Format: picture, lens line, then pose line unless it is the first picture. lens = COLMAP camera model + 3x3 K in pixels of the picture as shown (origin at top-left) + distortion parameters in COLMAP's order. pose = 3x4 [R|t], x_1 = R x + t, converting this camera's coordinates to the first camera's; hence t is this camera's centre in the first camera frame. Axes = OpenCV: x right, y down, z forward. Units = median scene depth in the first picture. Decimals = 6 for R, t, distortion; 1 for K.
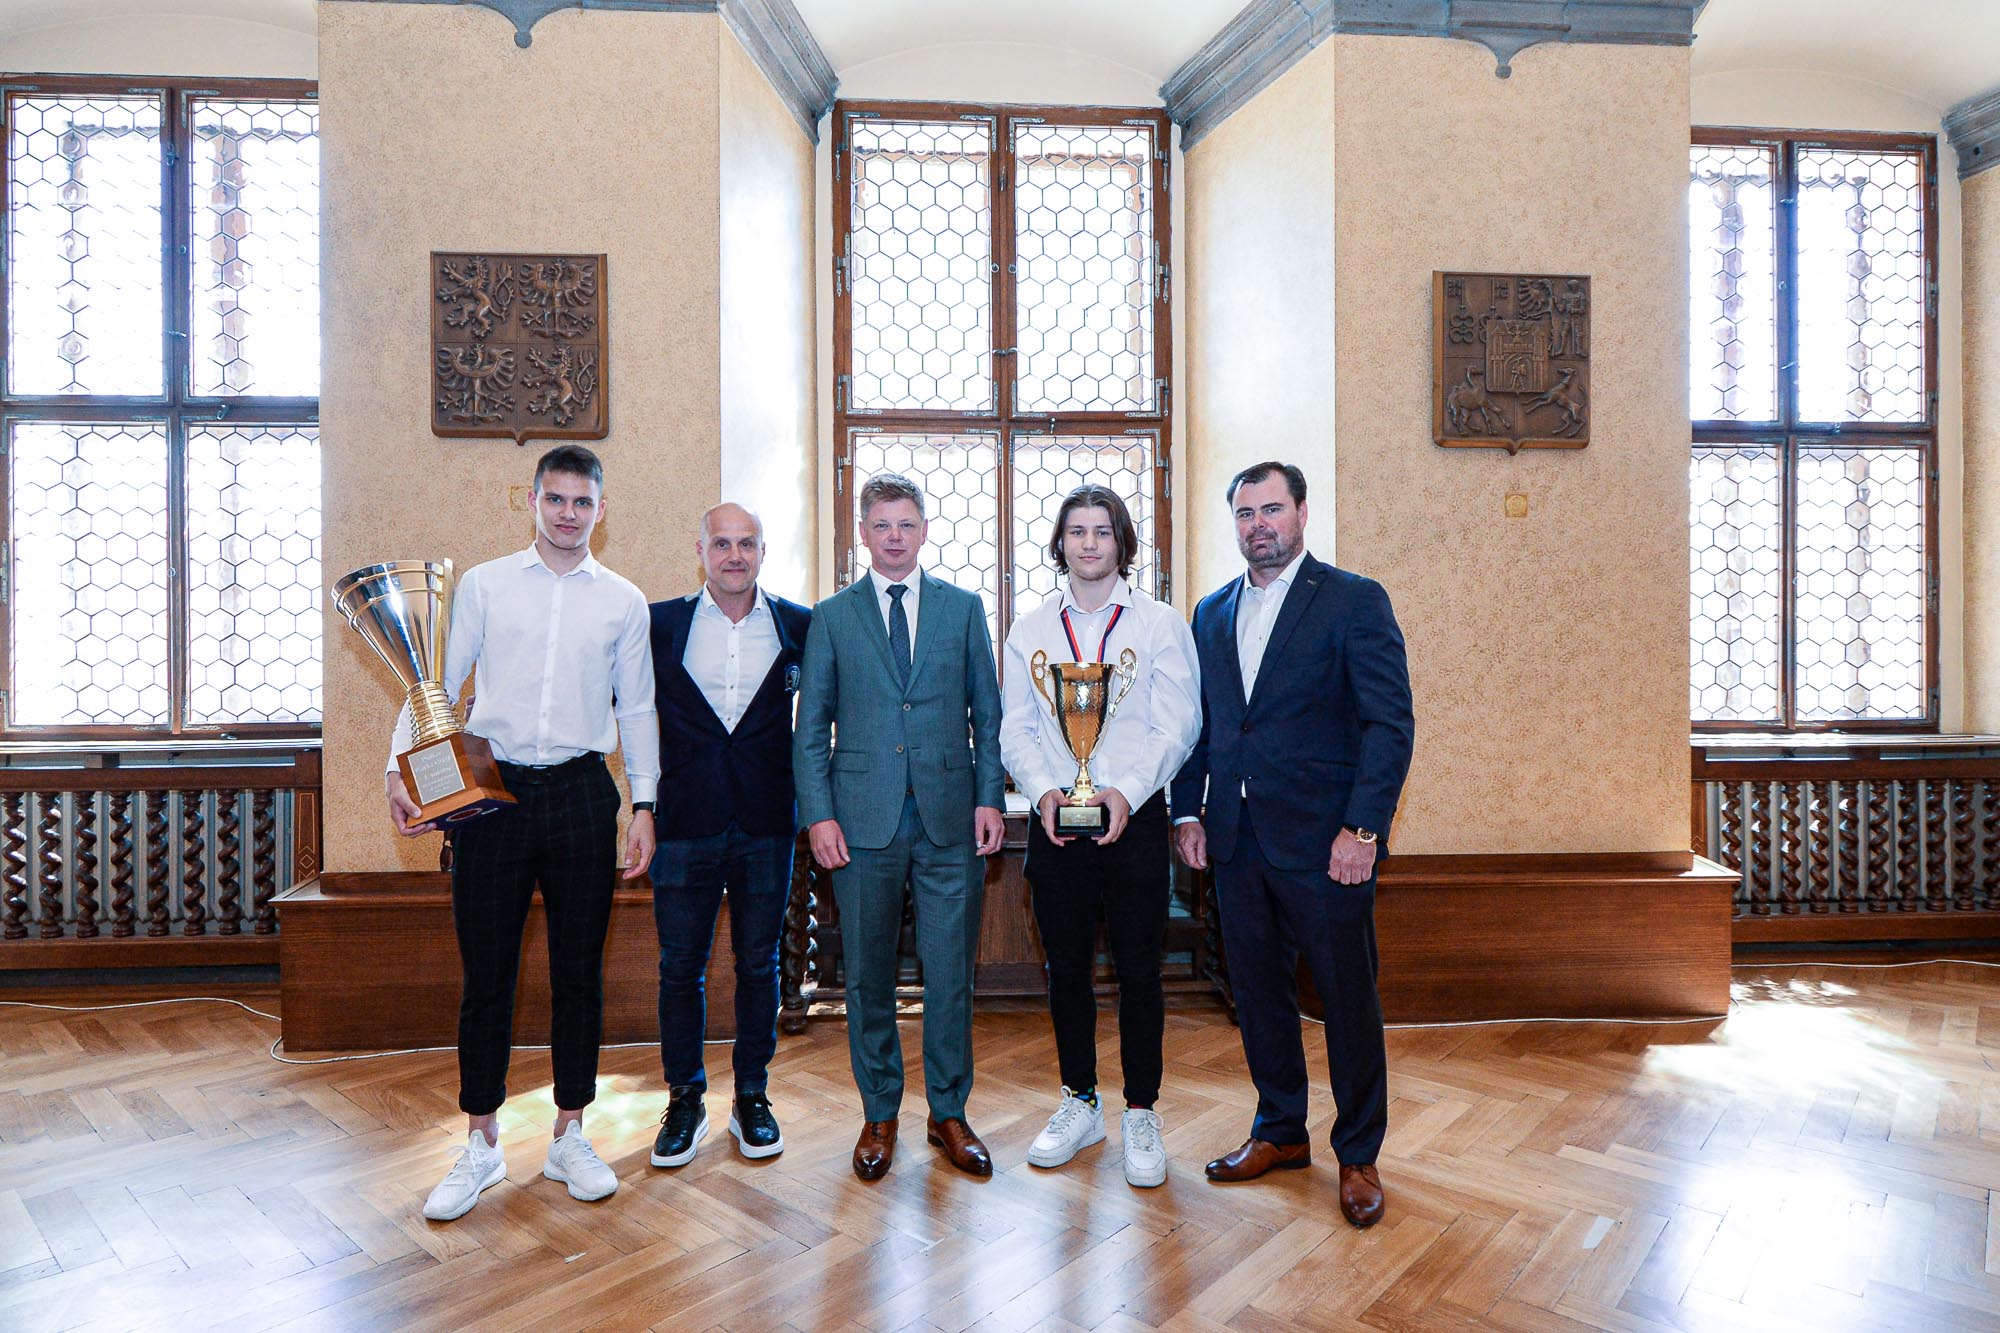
lens RADIAL K [[1140.9, 0, 1005.8], [0, 1140.9, 667.5], [0, 0, 1]] dist [0.011530, -0.014152]
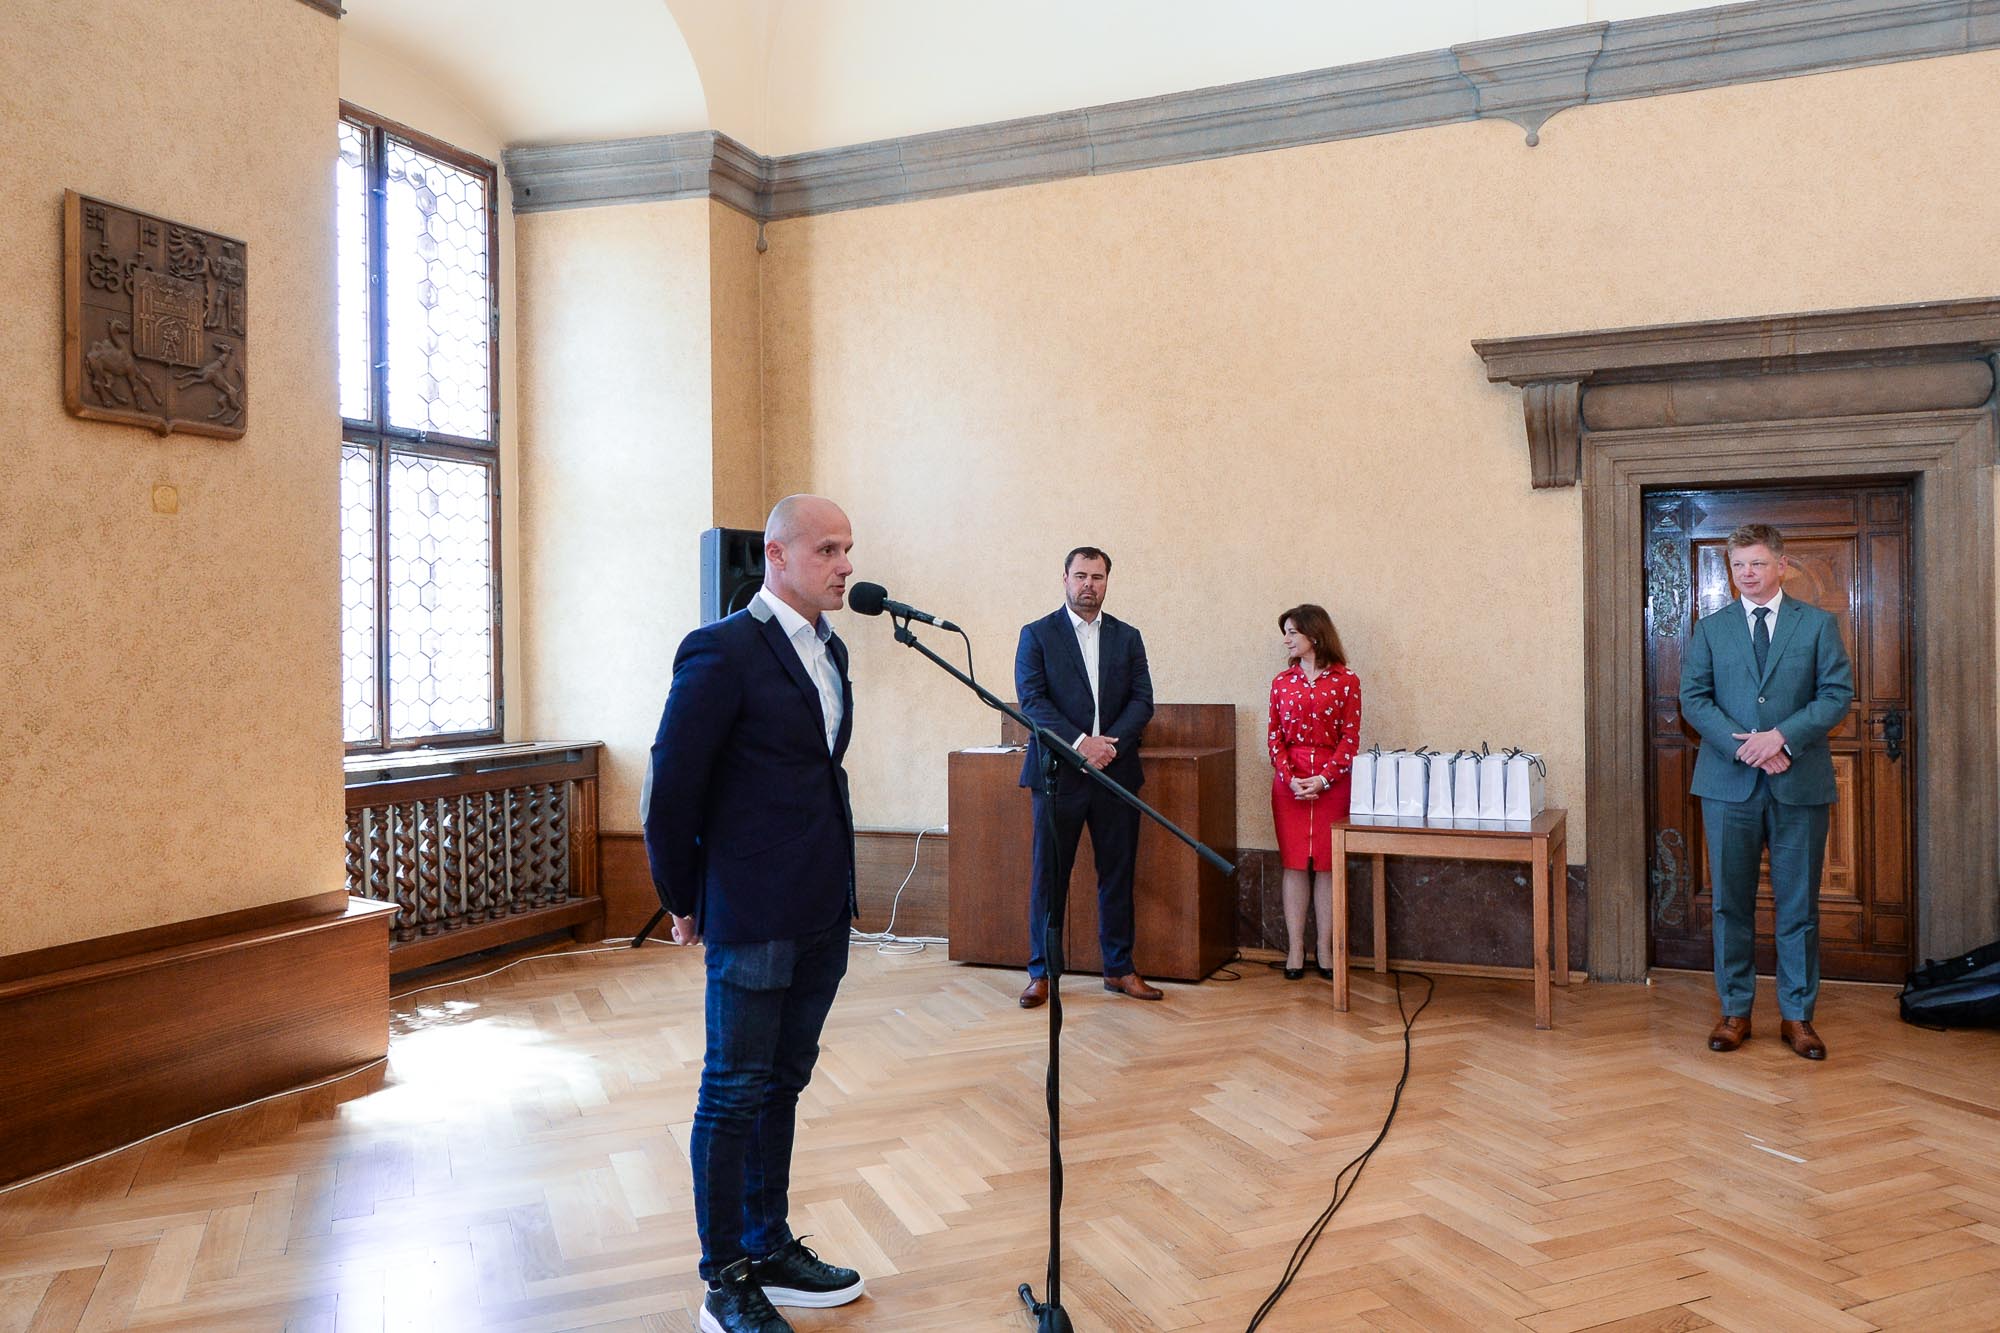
lens RADIAL K [[1495.2, 0, 1047.1], [0, 1495.2, 635.8], [0, 0, 1]] dist [0.006673, -0.015757]
pose [[0.421900, 0.002823, 0.906638, -0.258317], [0.014847, 0.999840, -0.010022, -0.023212], [-0.906521, 0.017689, 0.421790, -0.024670]]
